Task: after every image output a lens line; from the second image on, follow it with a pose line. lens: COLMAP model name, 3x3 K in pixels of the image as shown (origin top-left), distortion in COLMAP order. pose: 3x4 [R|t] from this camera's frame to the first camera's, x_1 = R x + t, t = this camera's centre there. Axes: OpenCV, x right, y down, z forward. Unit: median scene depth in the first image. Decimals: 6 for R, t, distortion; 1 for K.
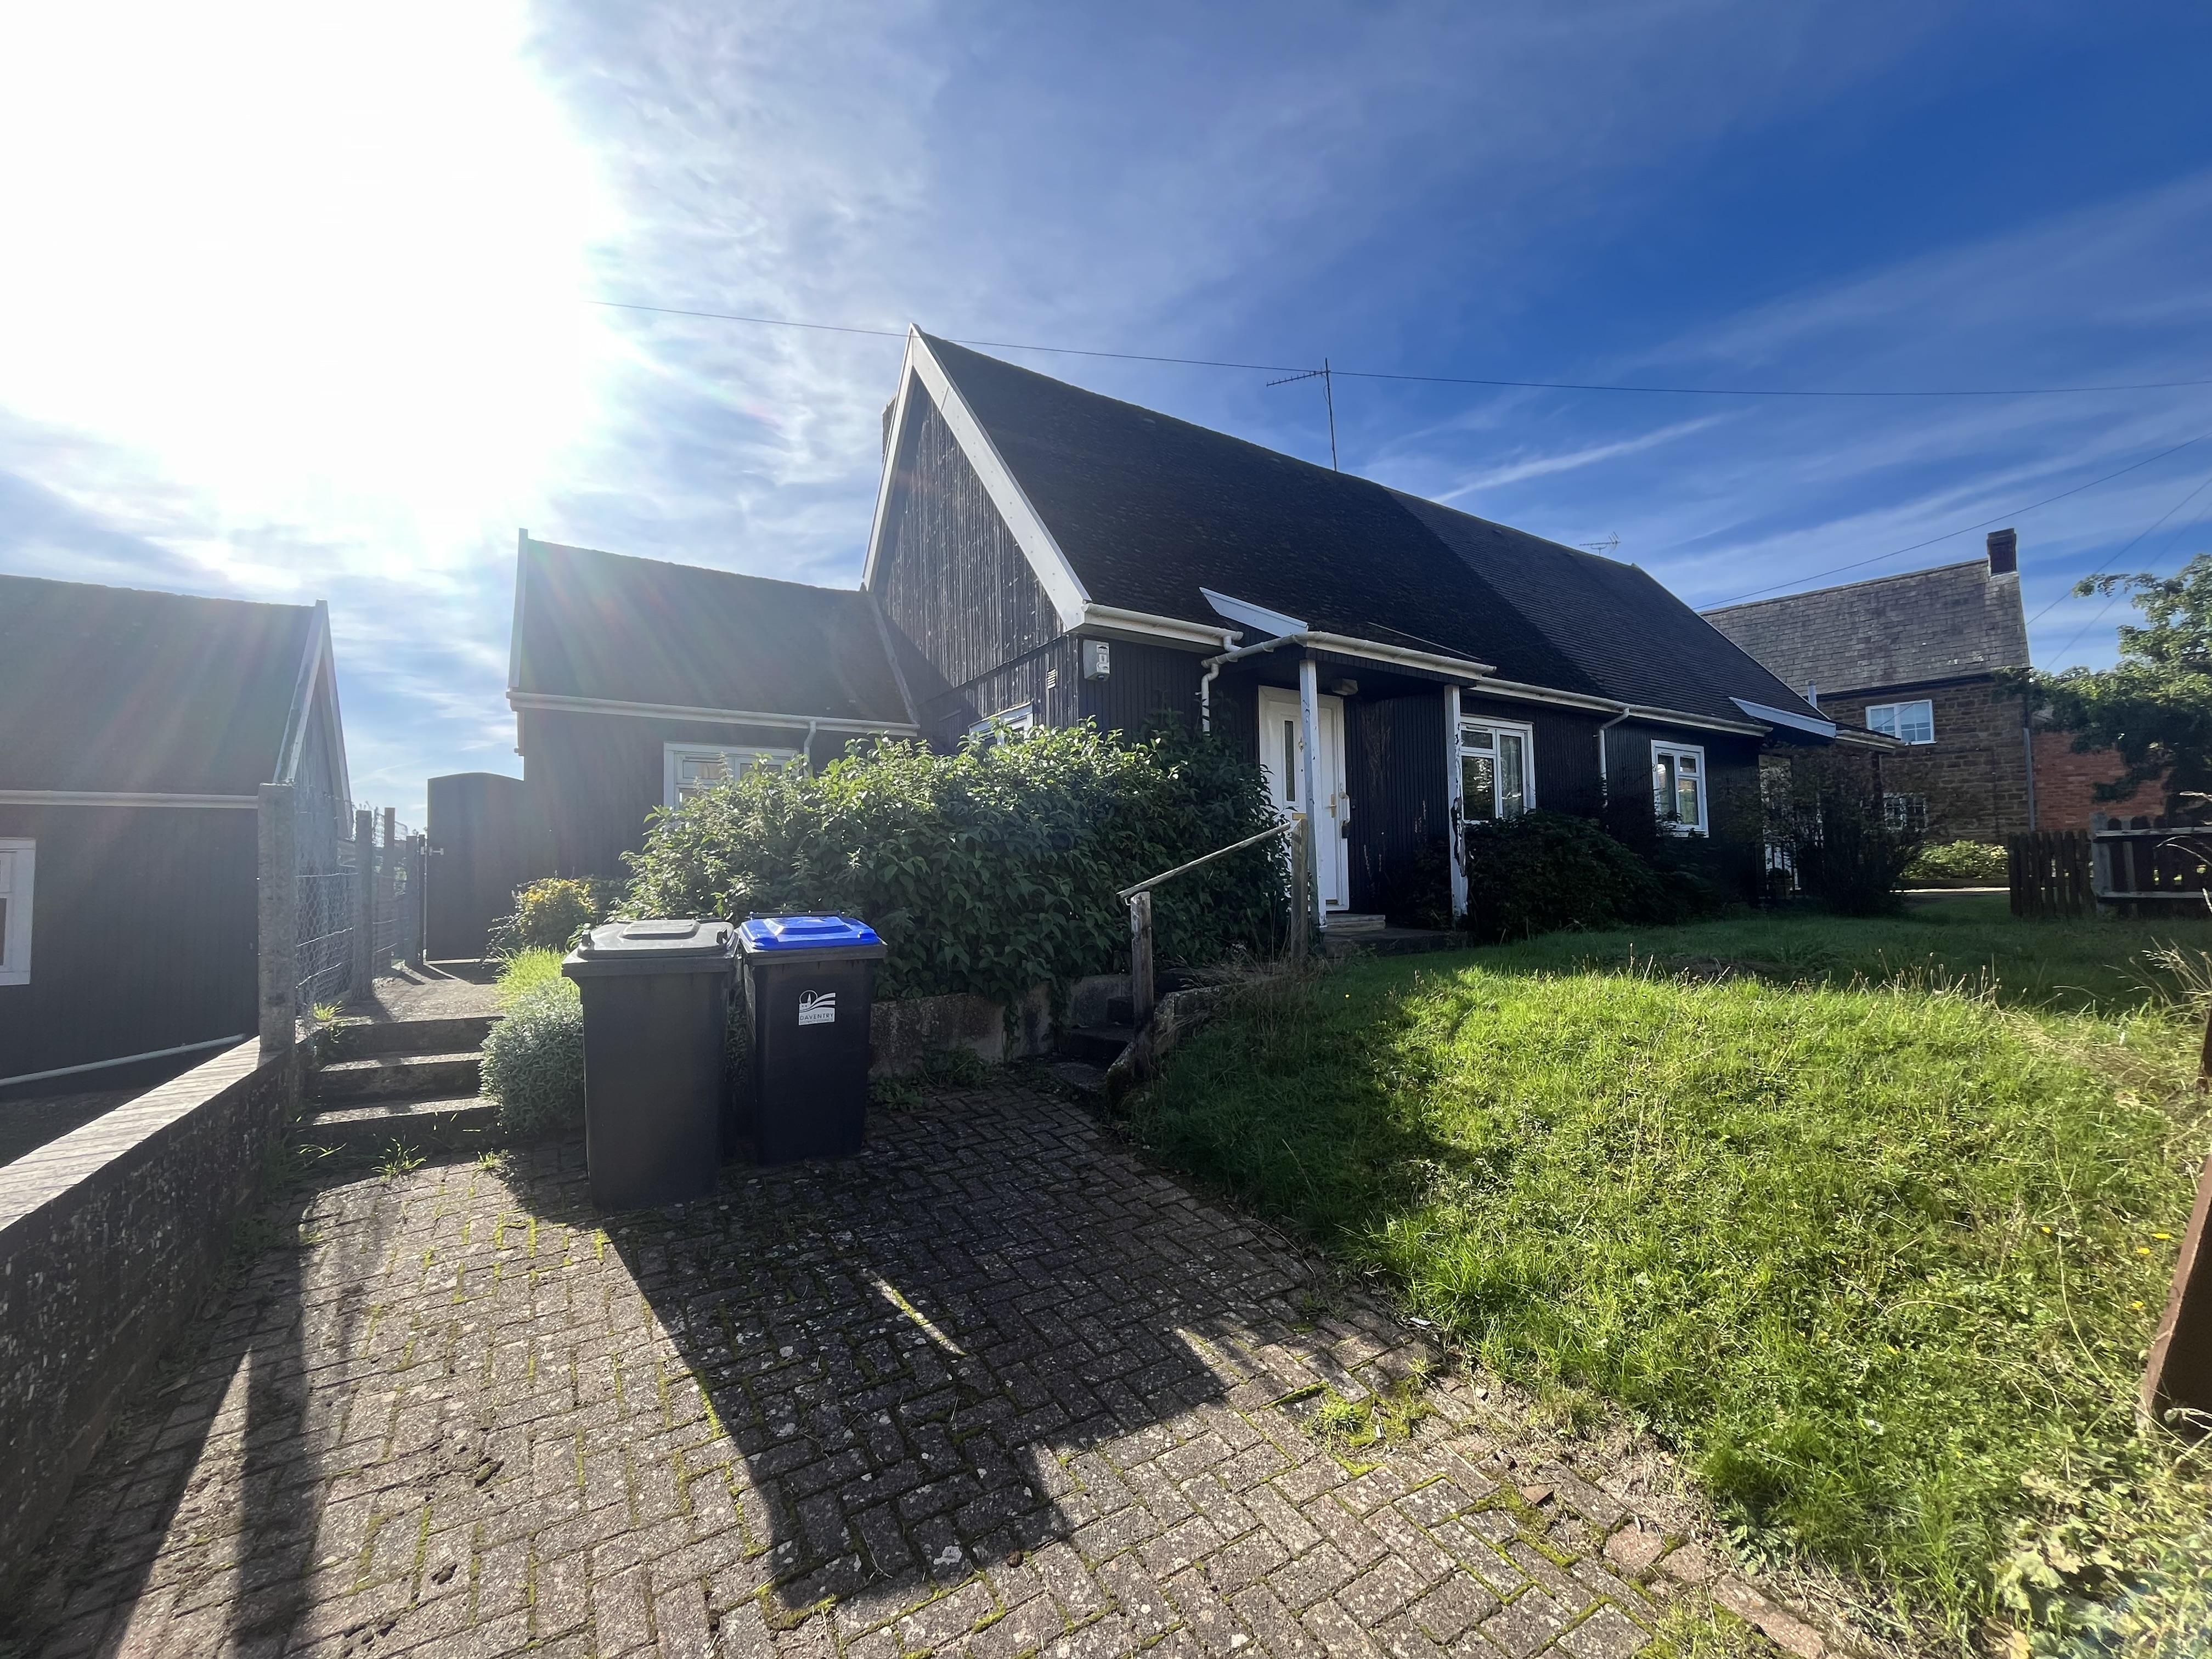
lens RADIAL K [[883.5, 0, 1120.2], [0, 883.5, 813.0], [0, 0, 1]] dist [-0.000654, -0.000392]
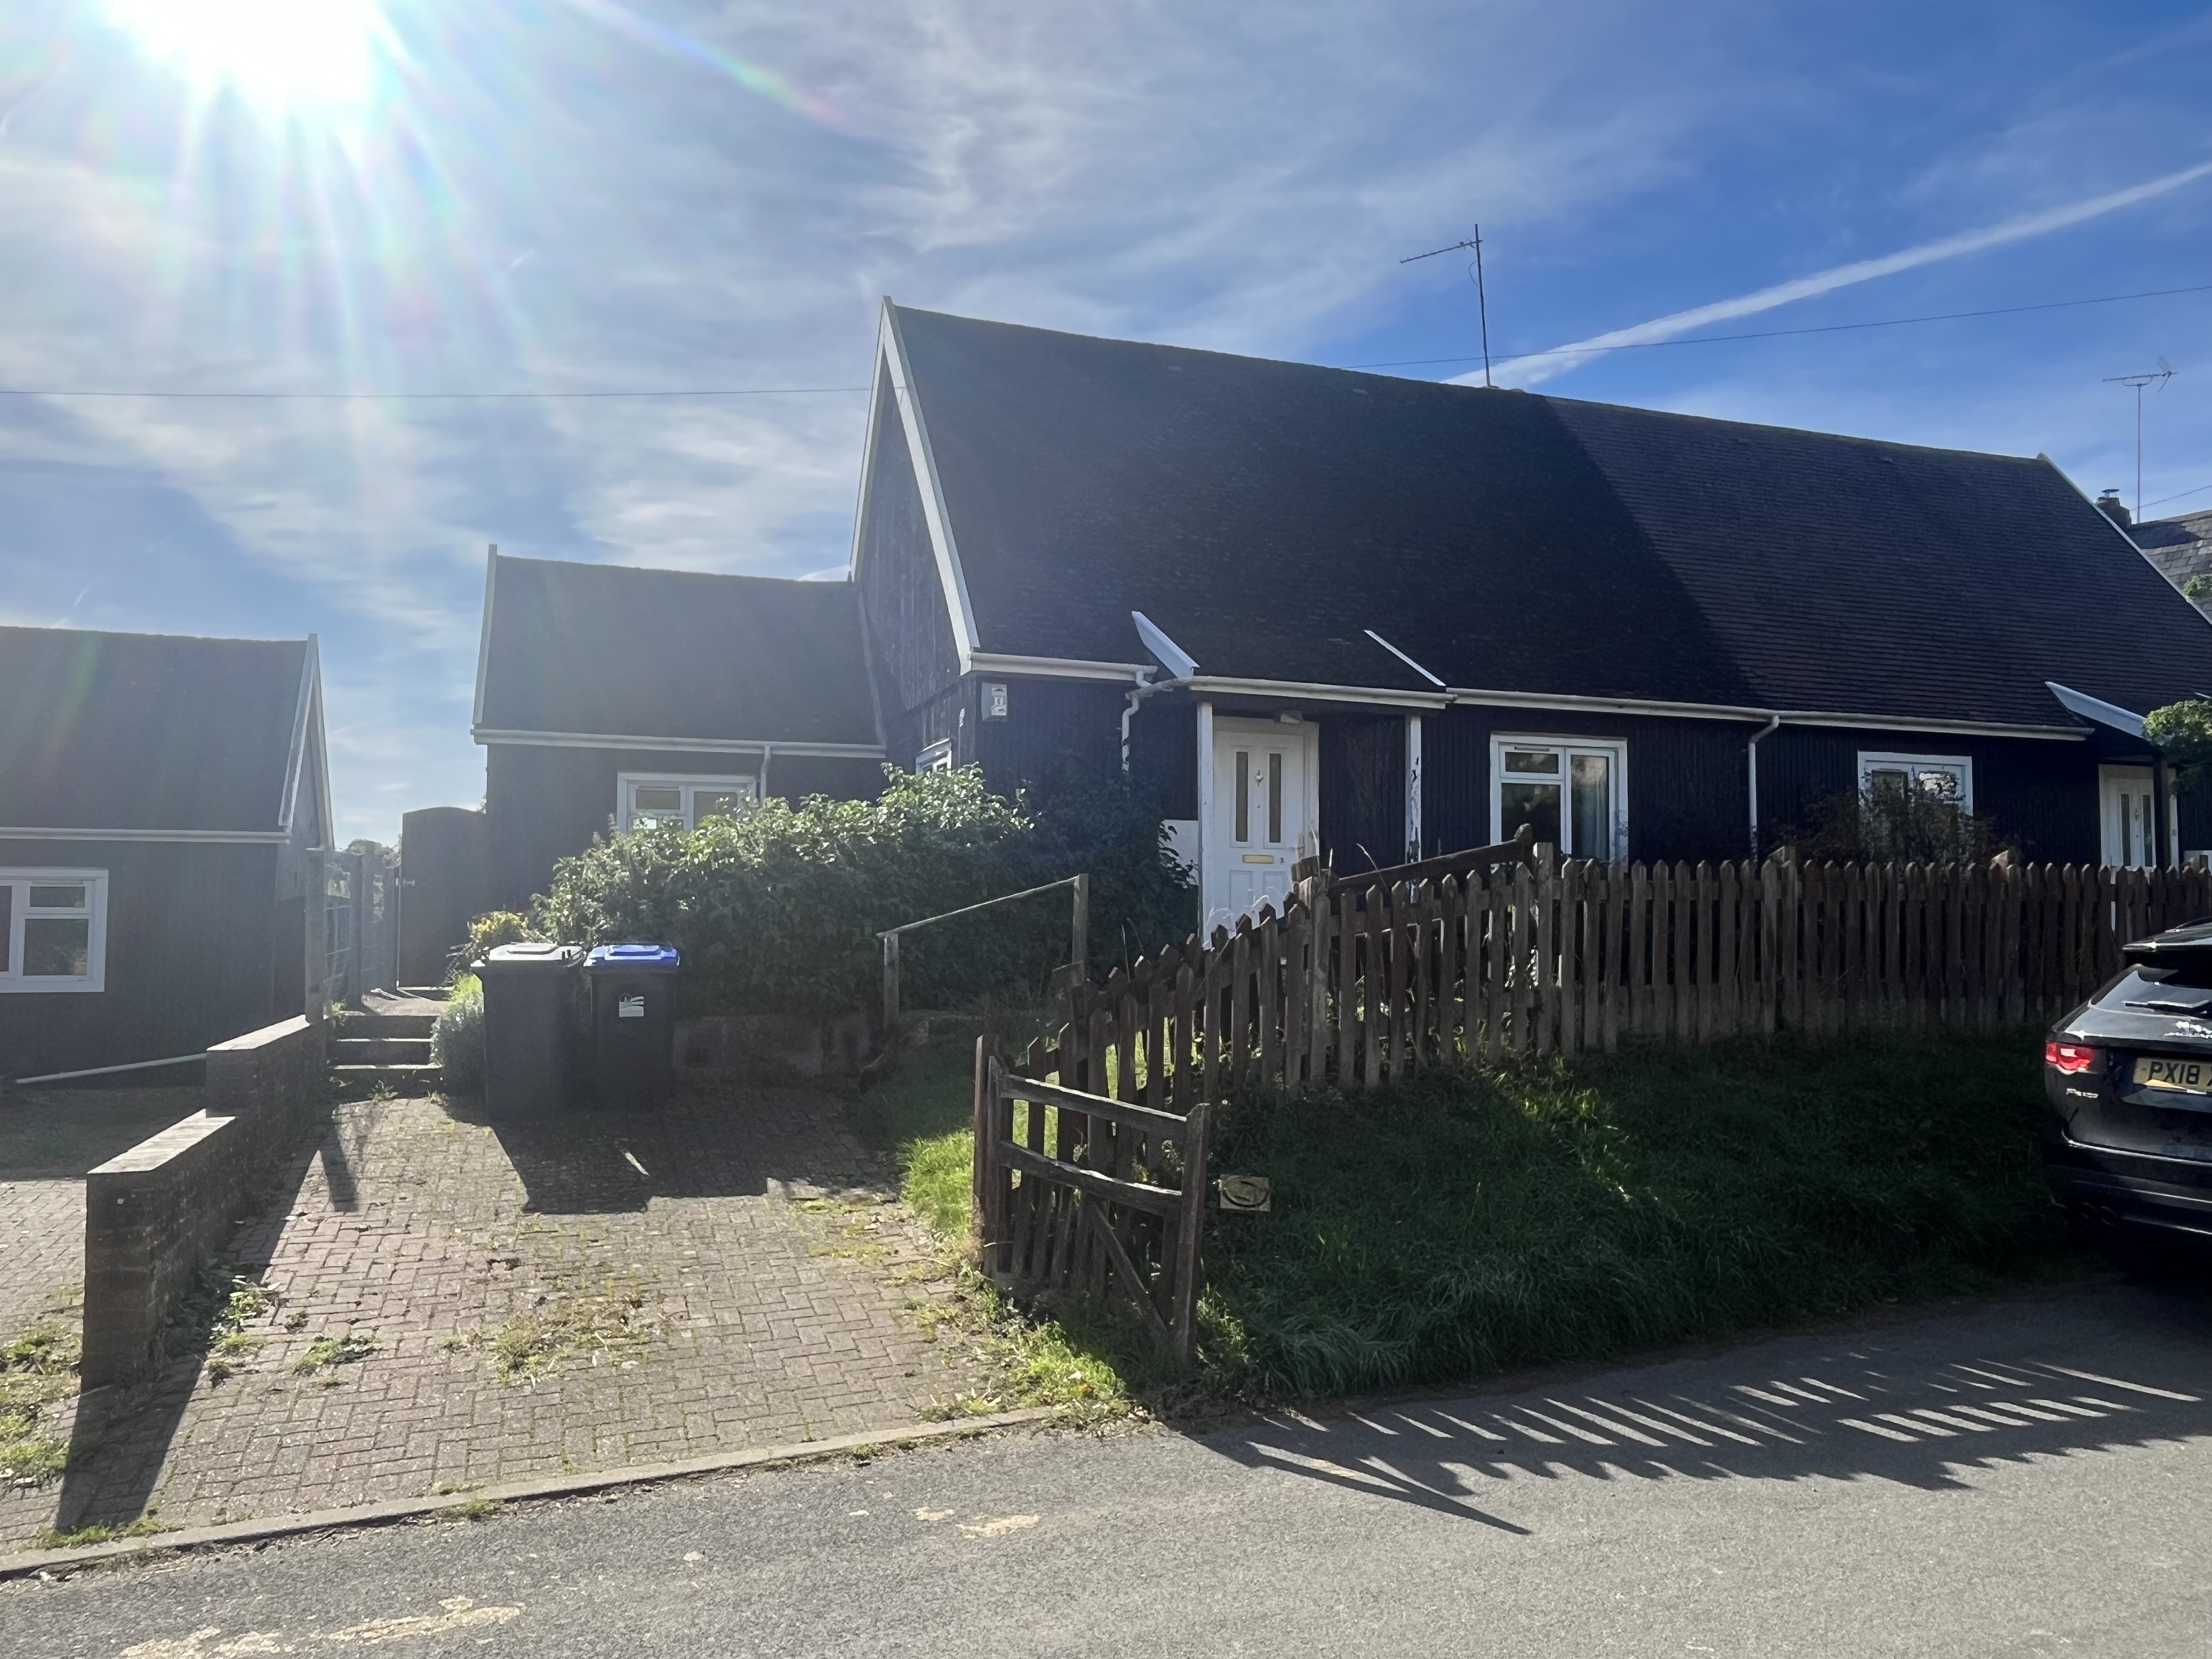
lens RADIAL K [[1575.2, 0, 1153.0], [0, 1575.2, 791.9], [0, 0, 1]] dist [0.026393, 0.003151]
pose [[0.975278, 0.005704, -0.220910, 0.523414], [-0.007124, 0.999959, -0.005633, -0.062146], [0.220868, 0.007067, 0.975278, -0.667703]]
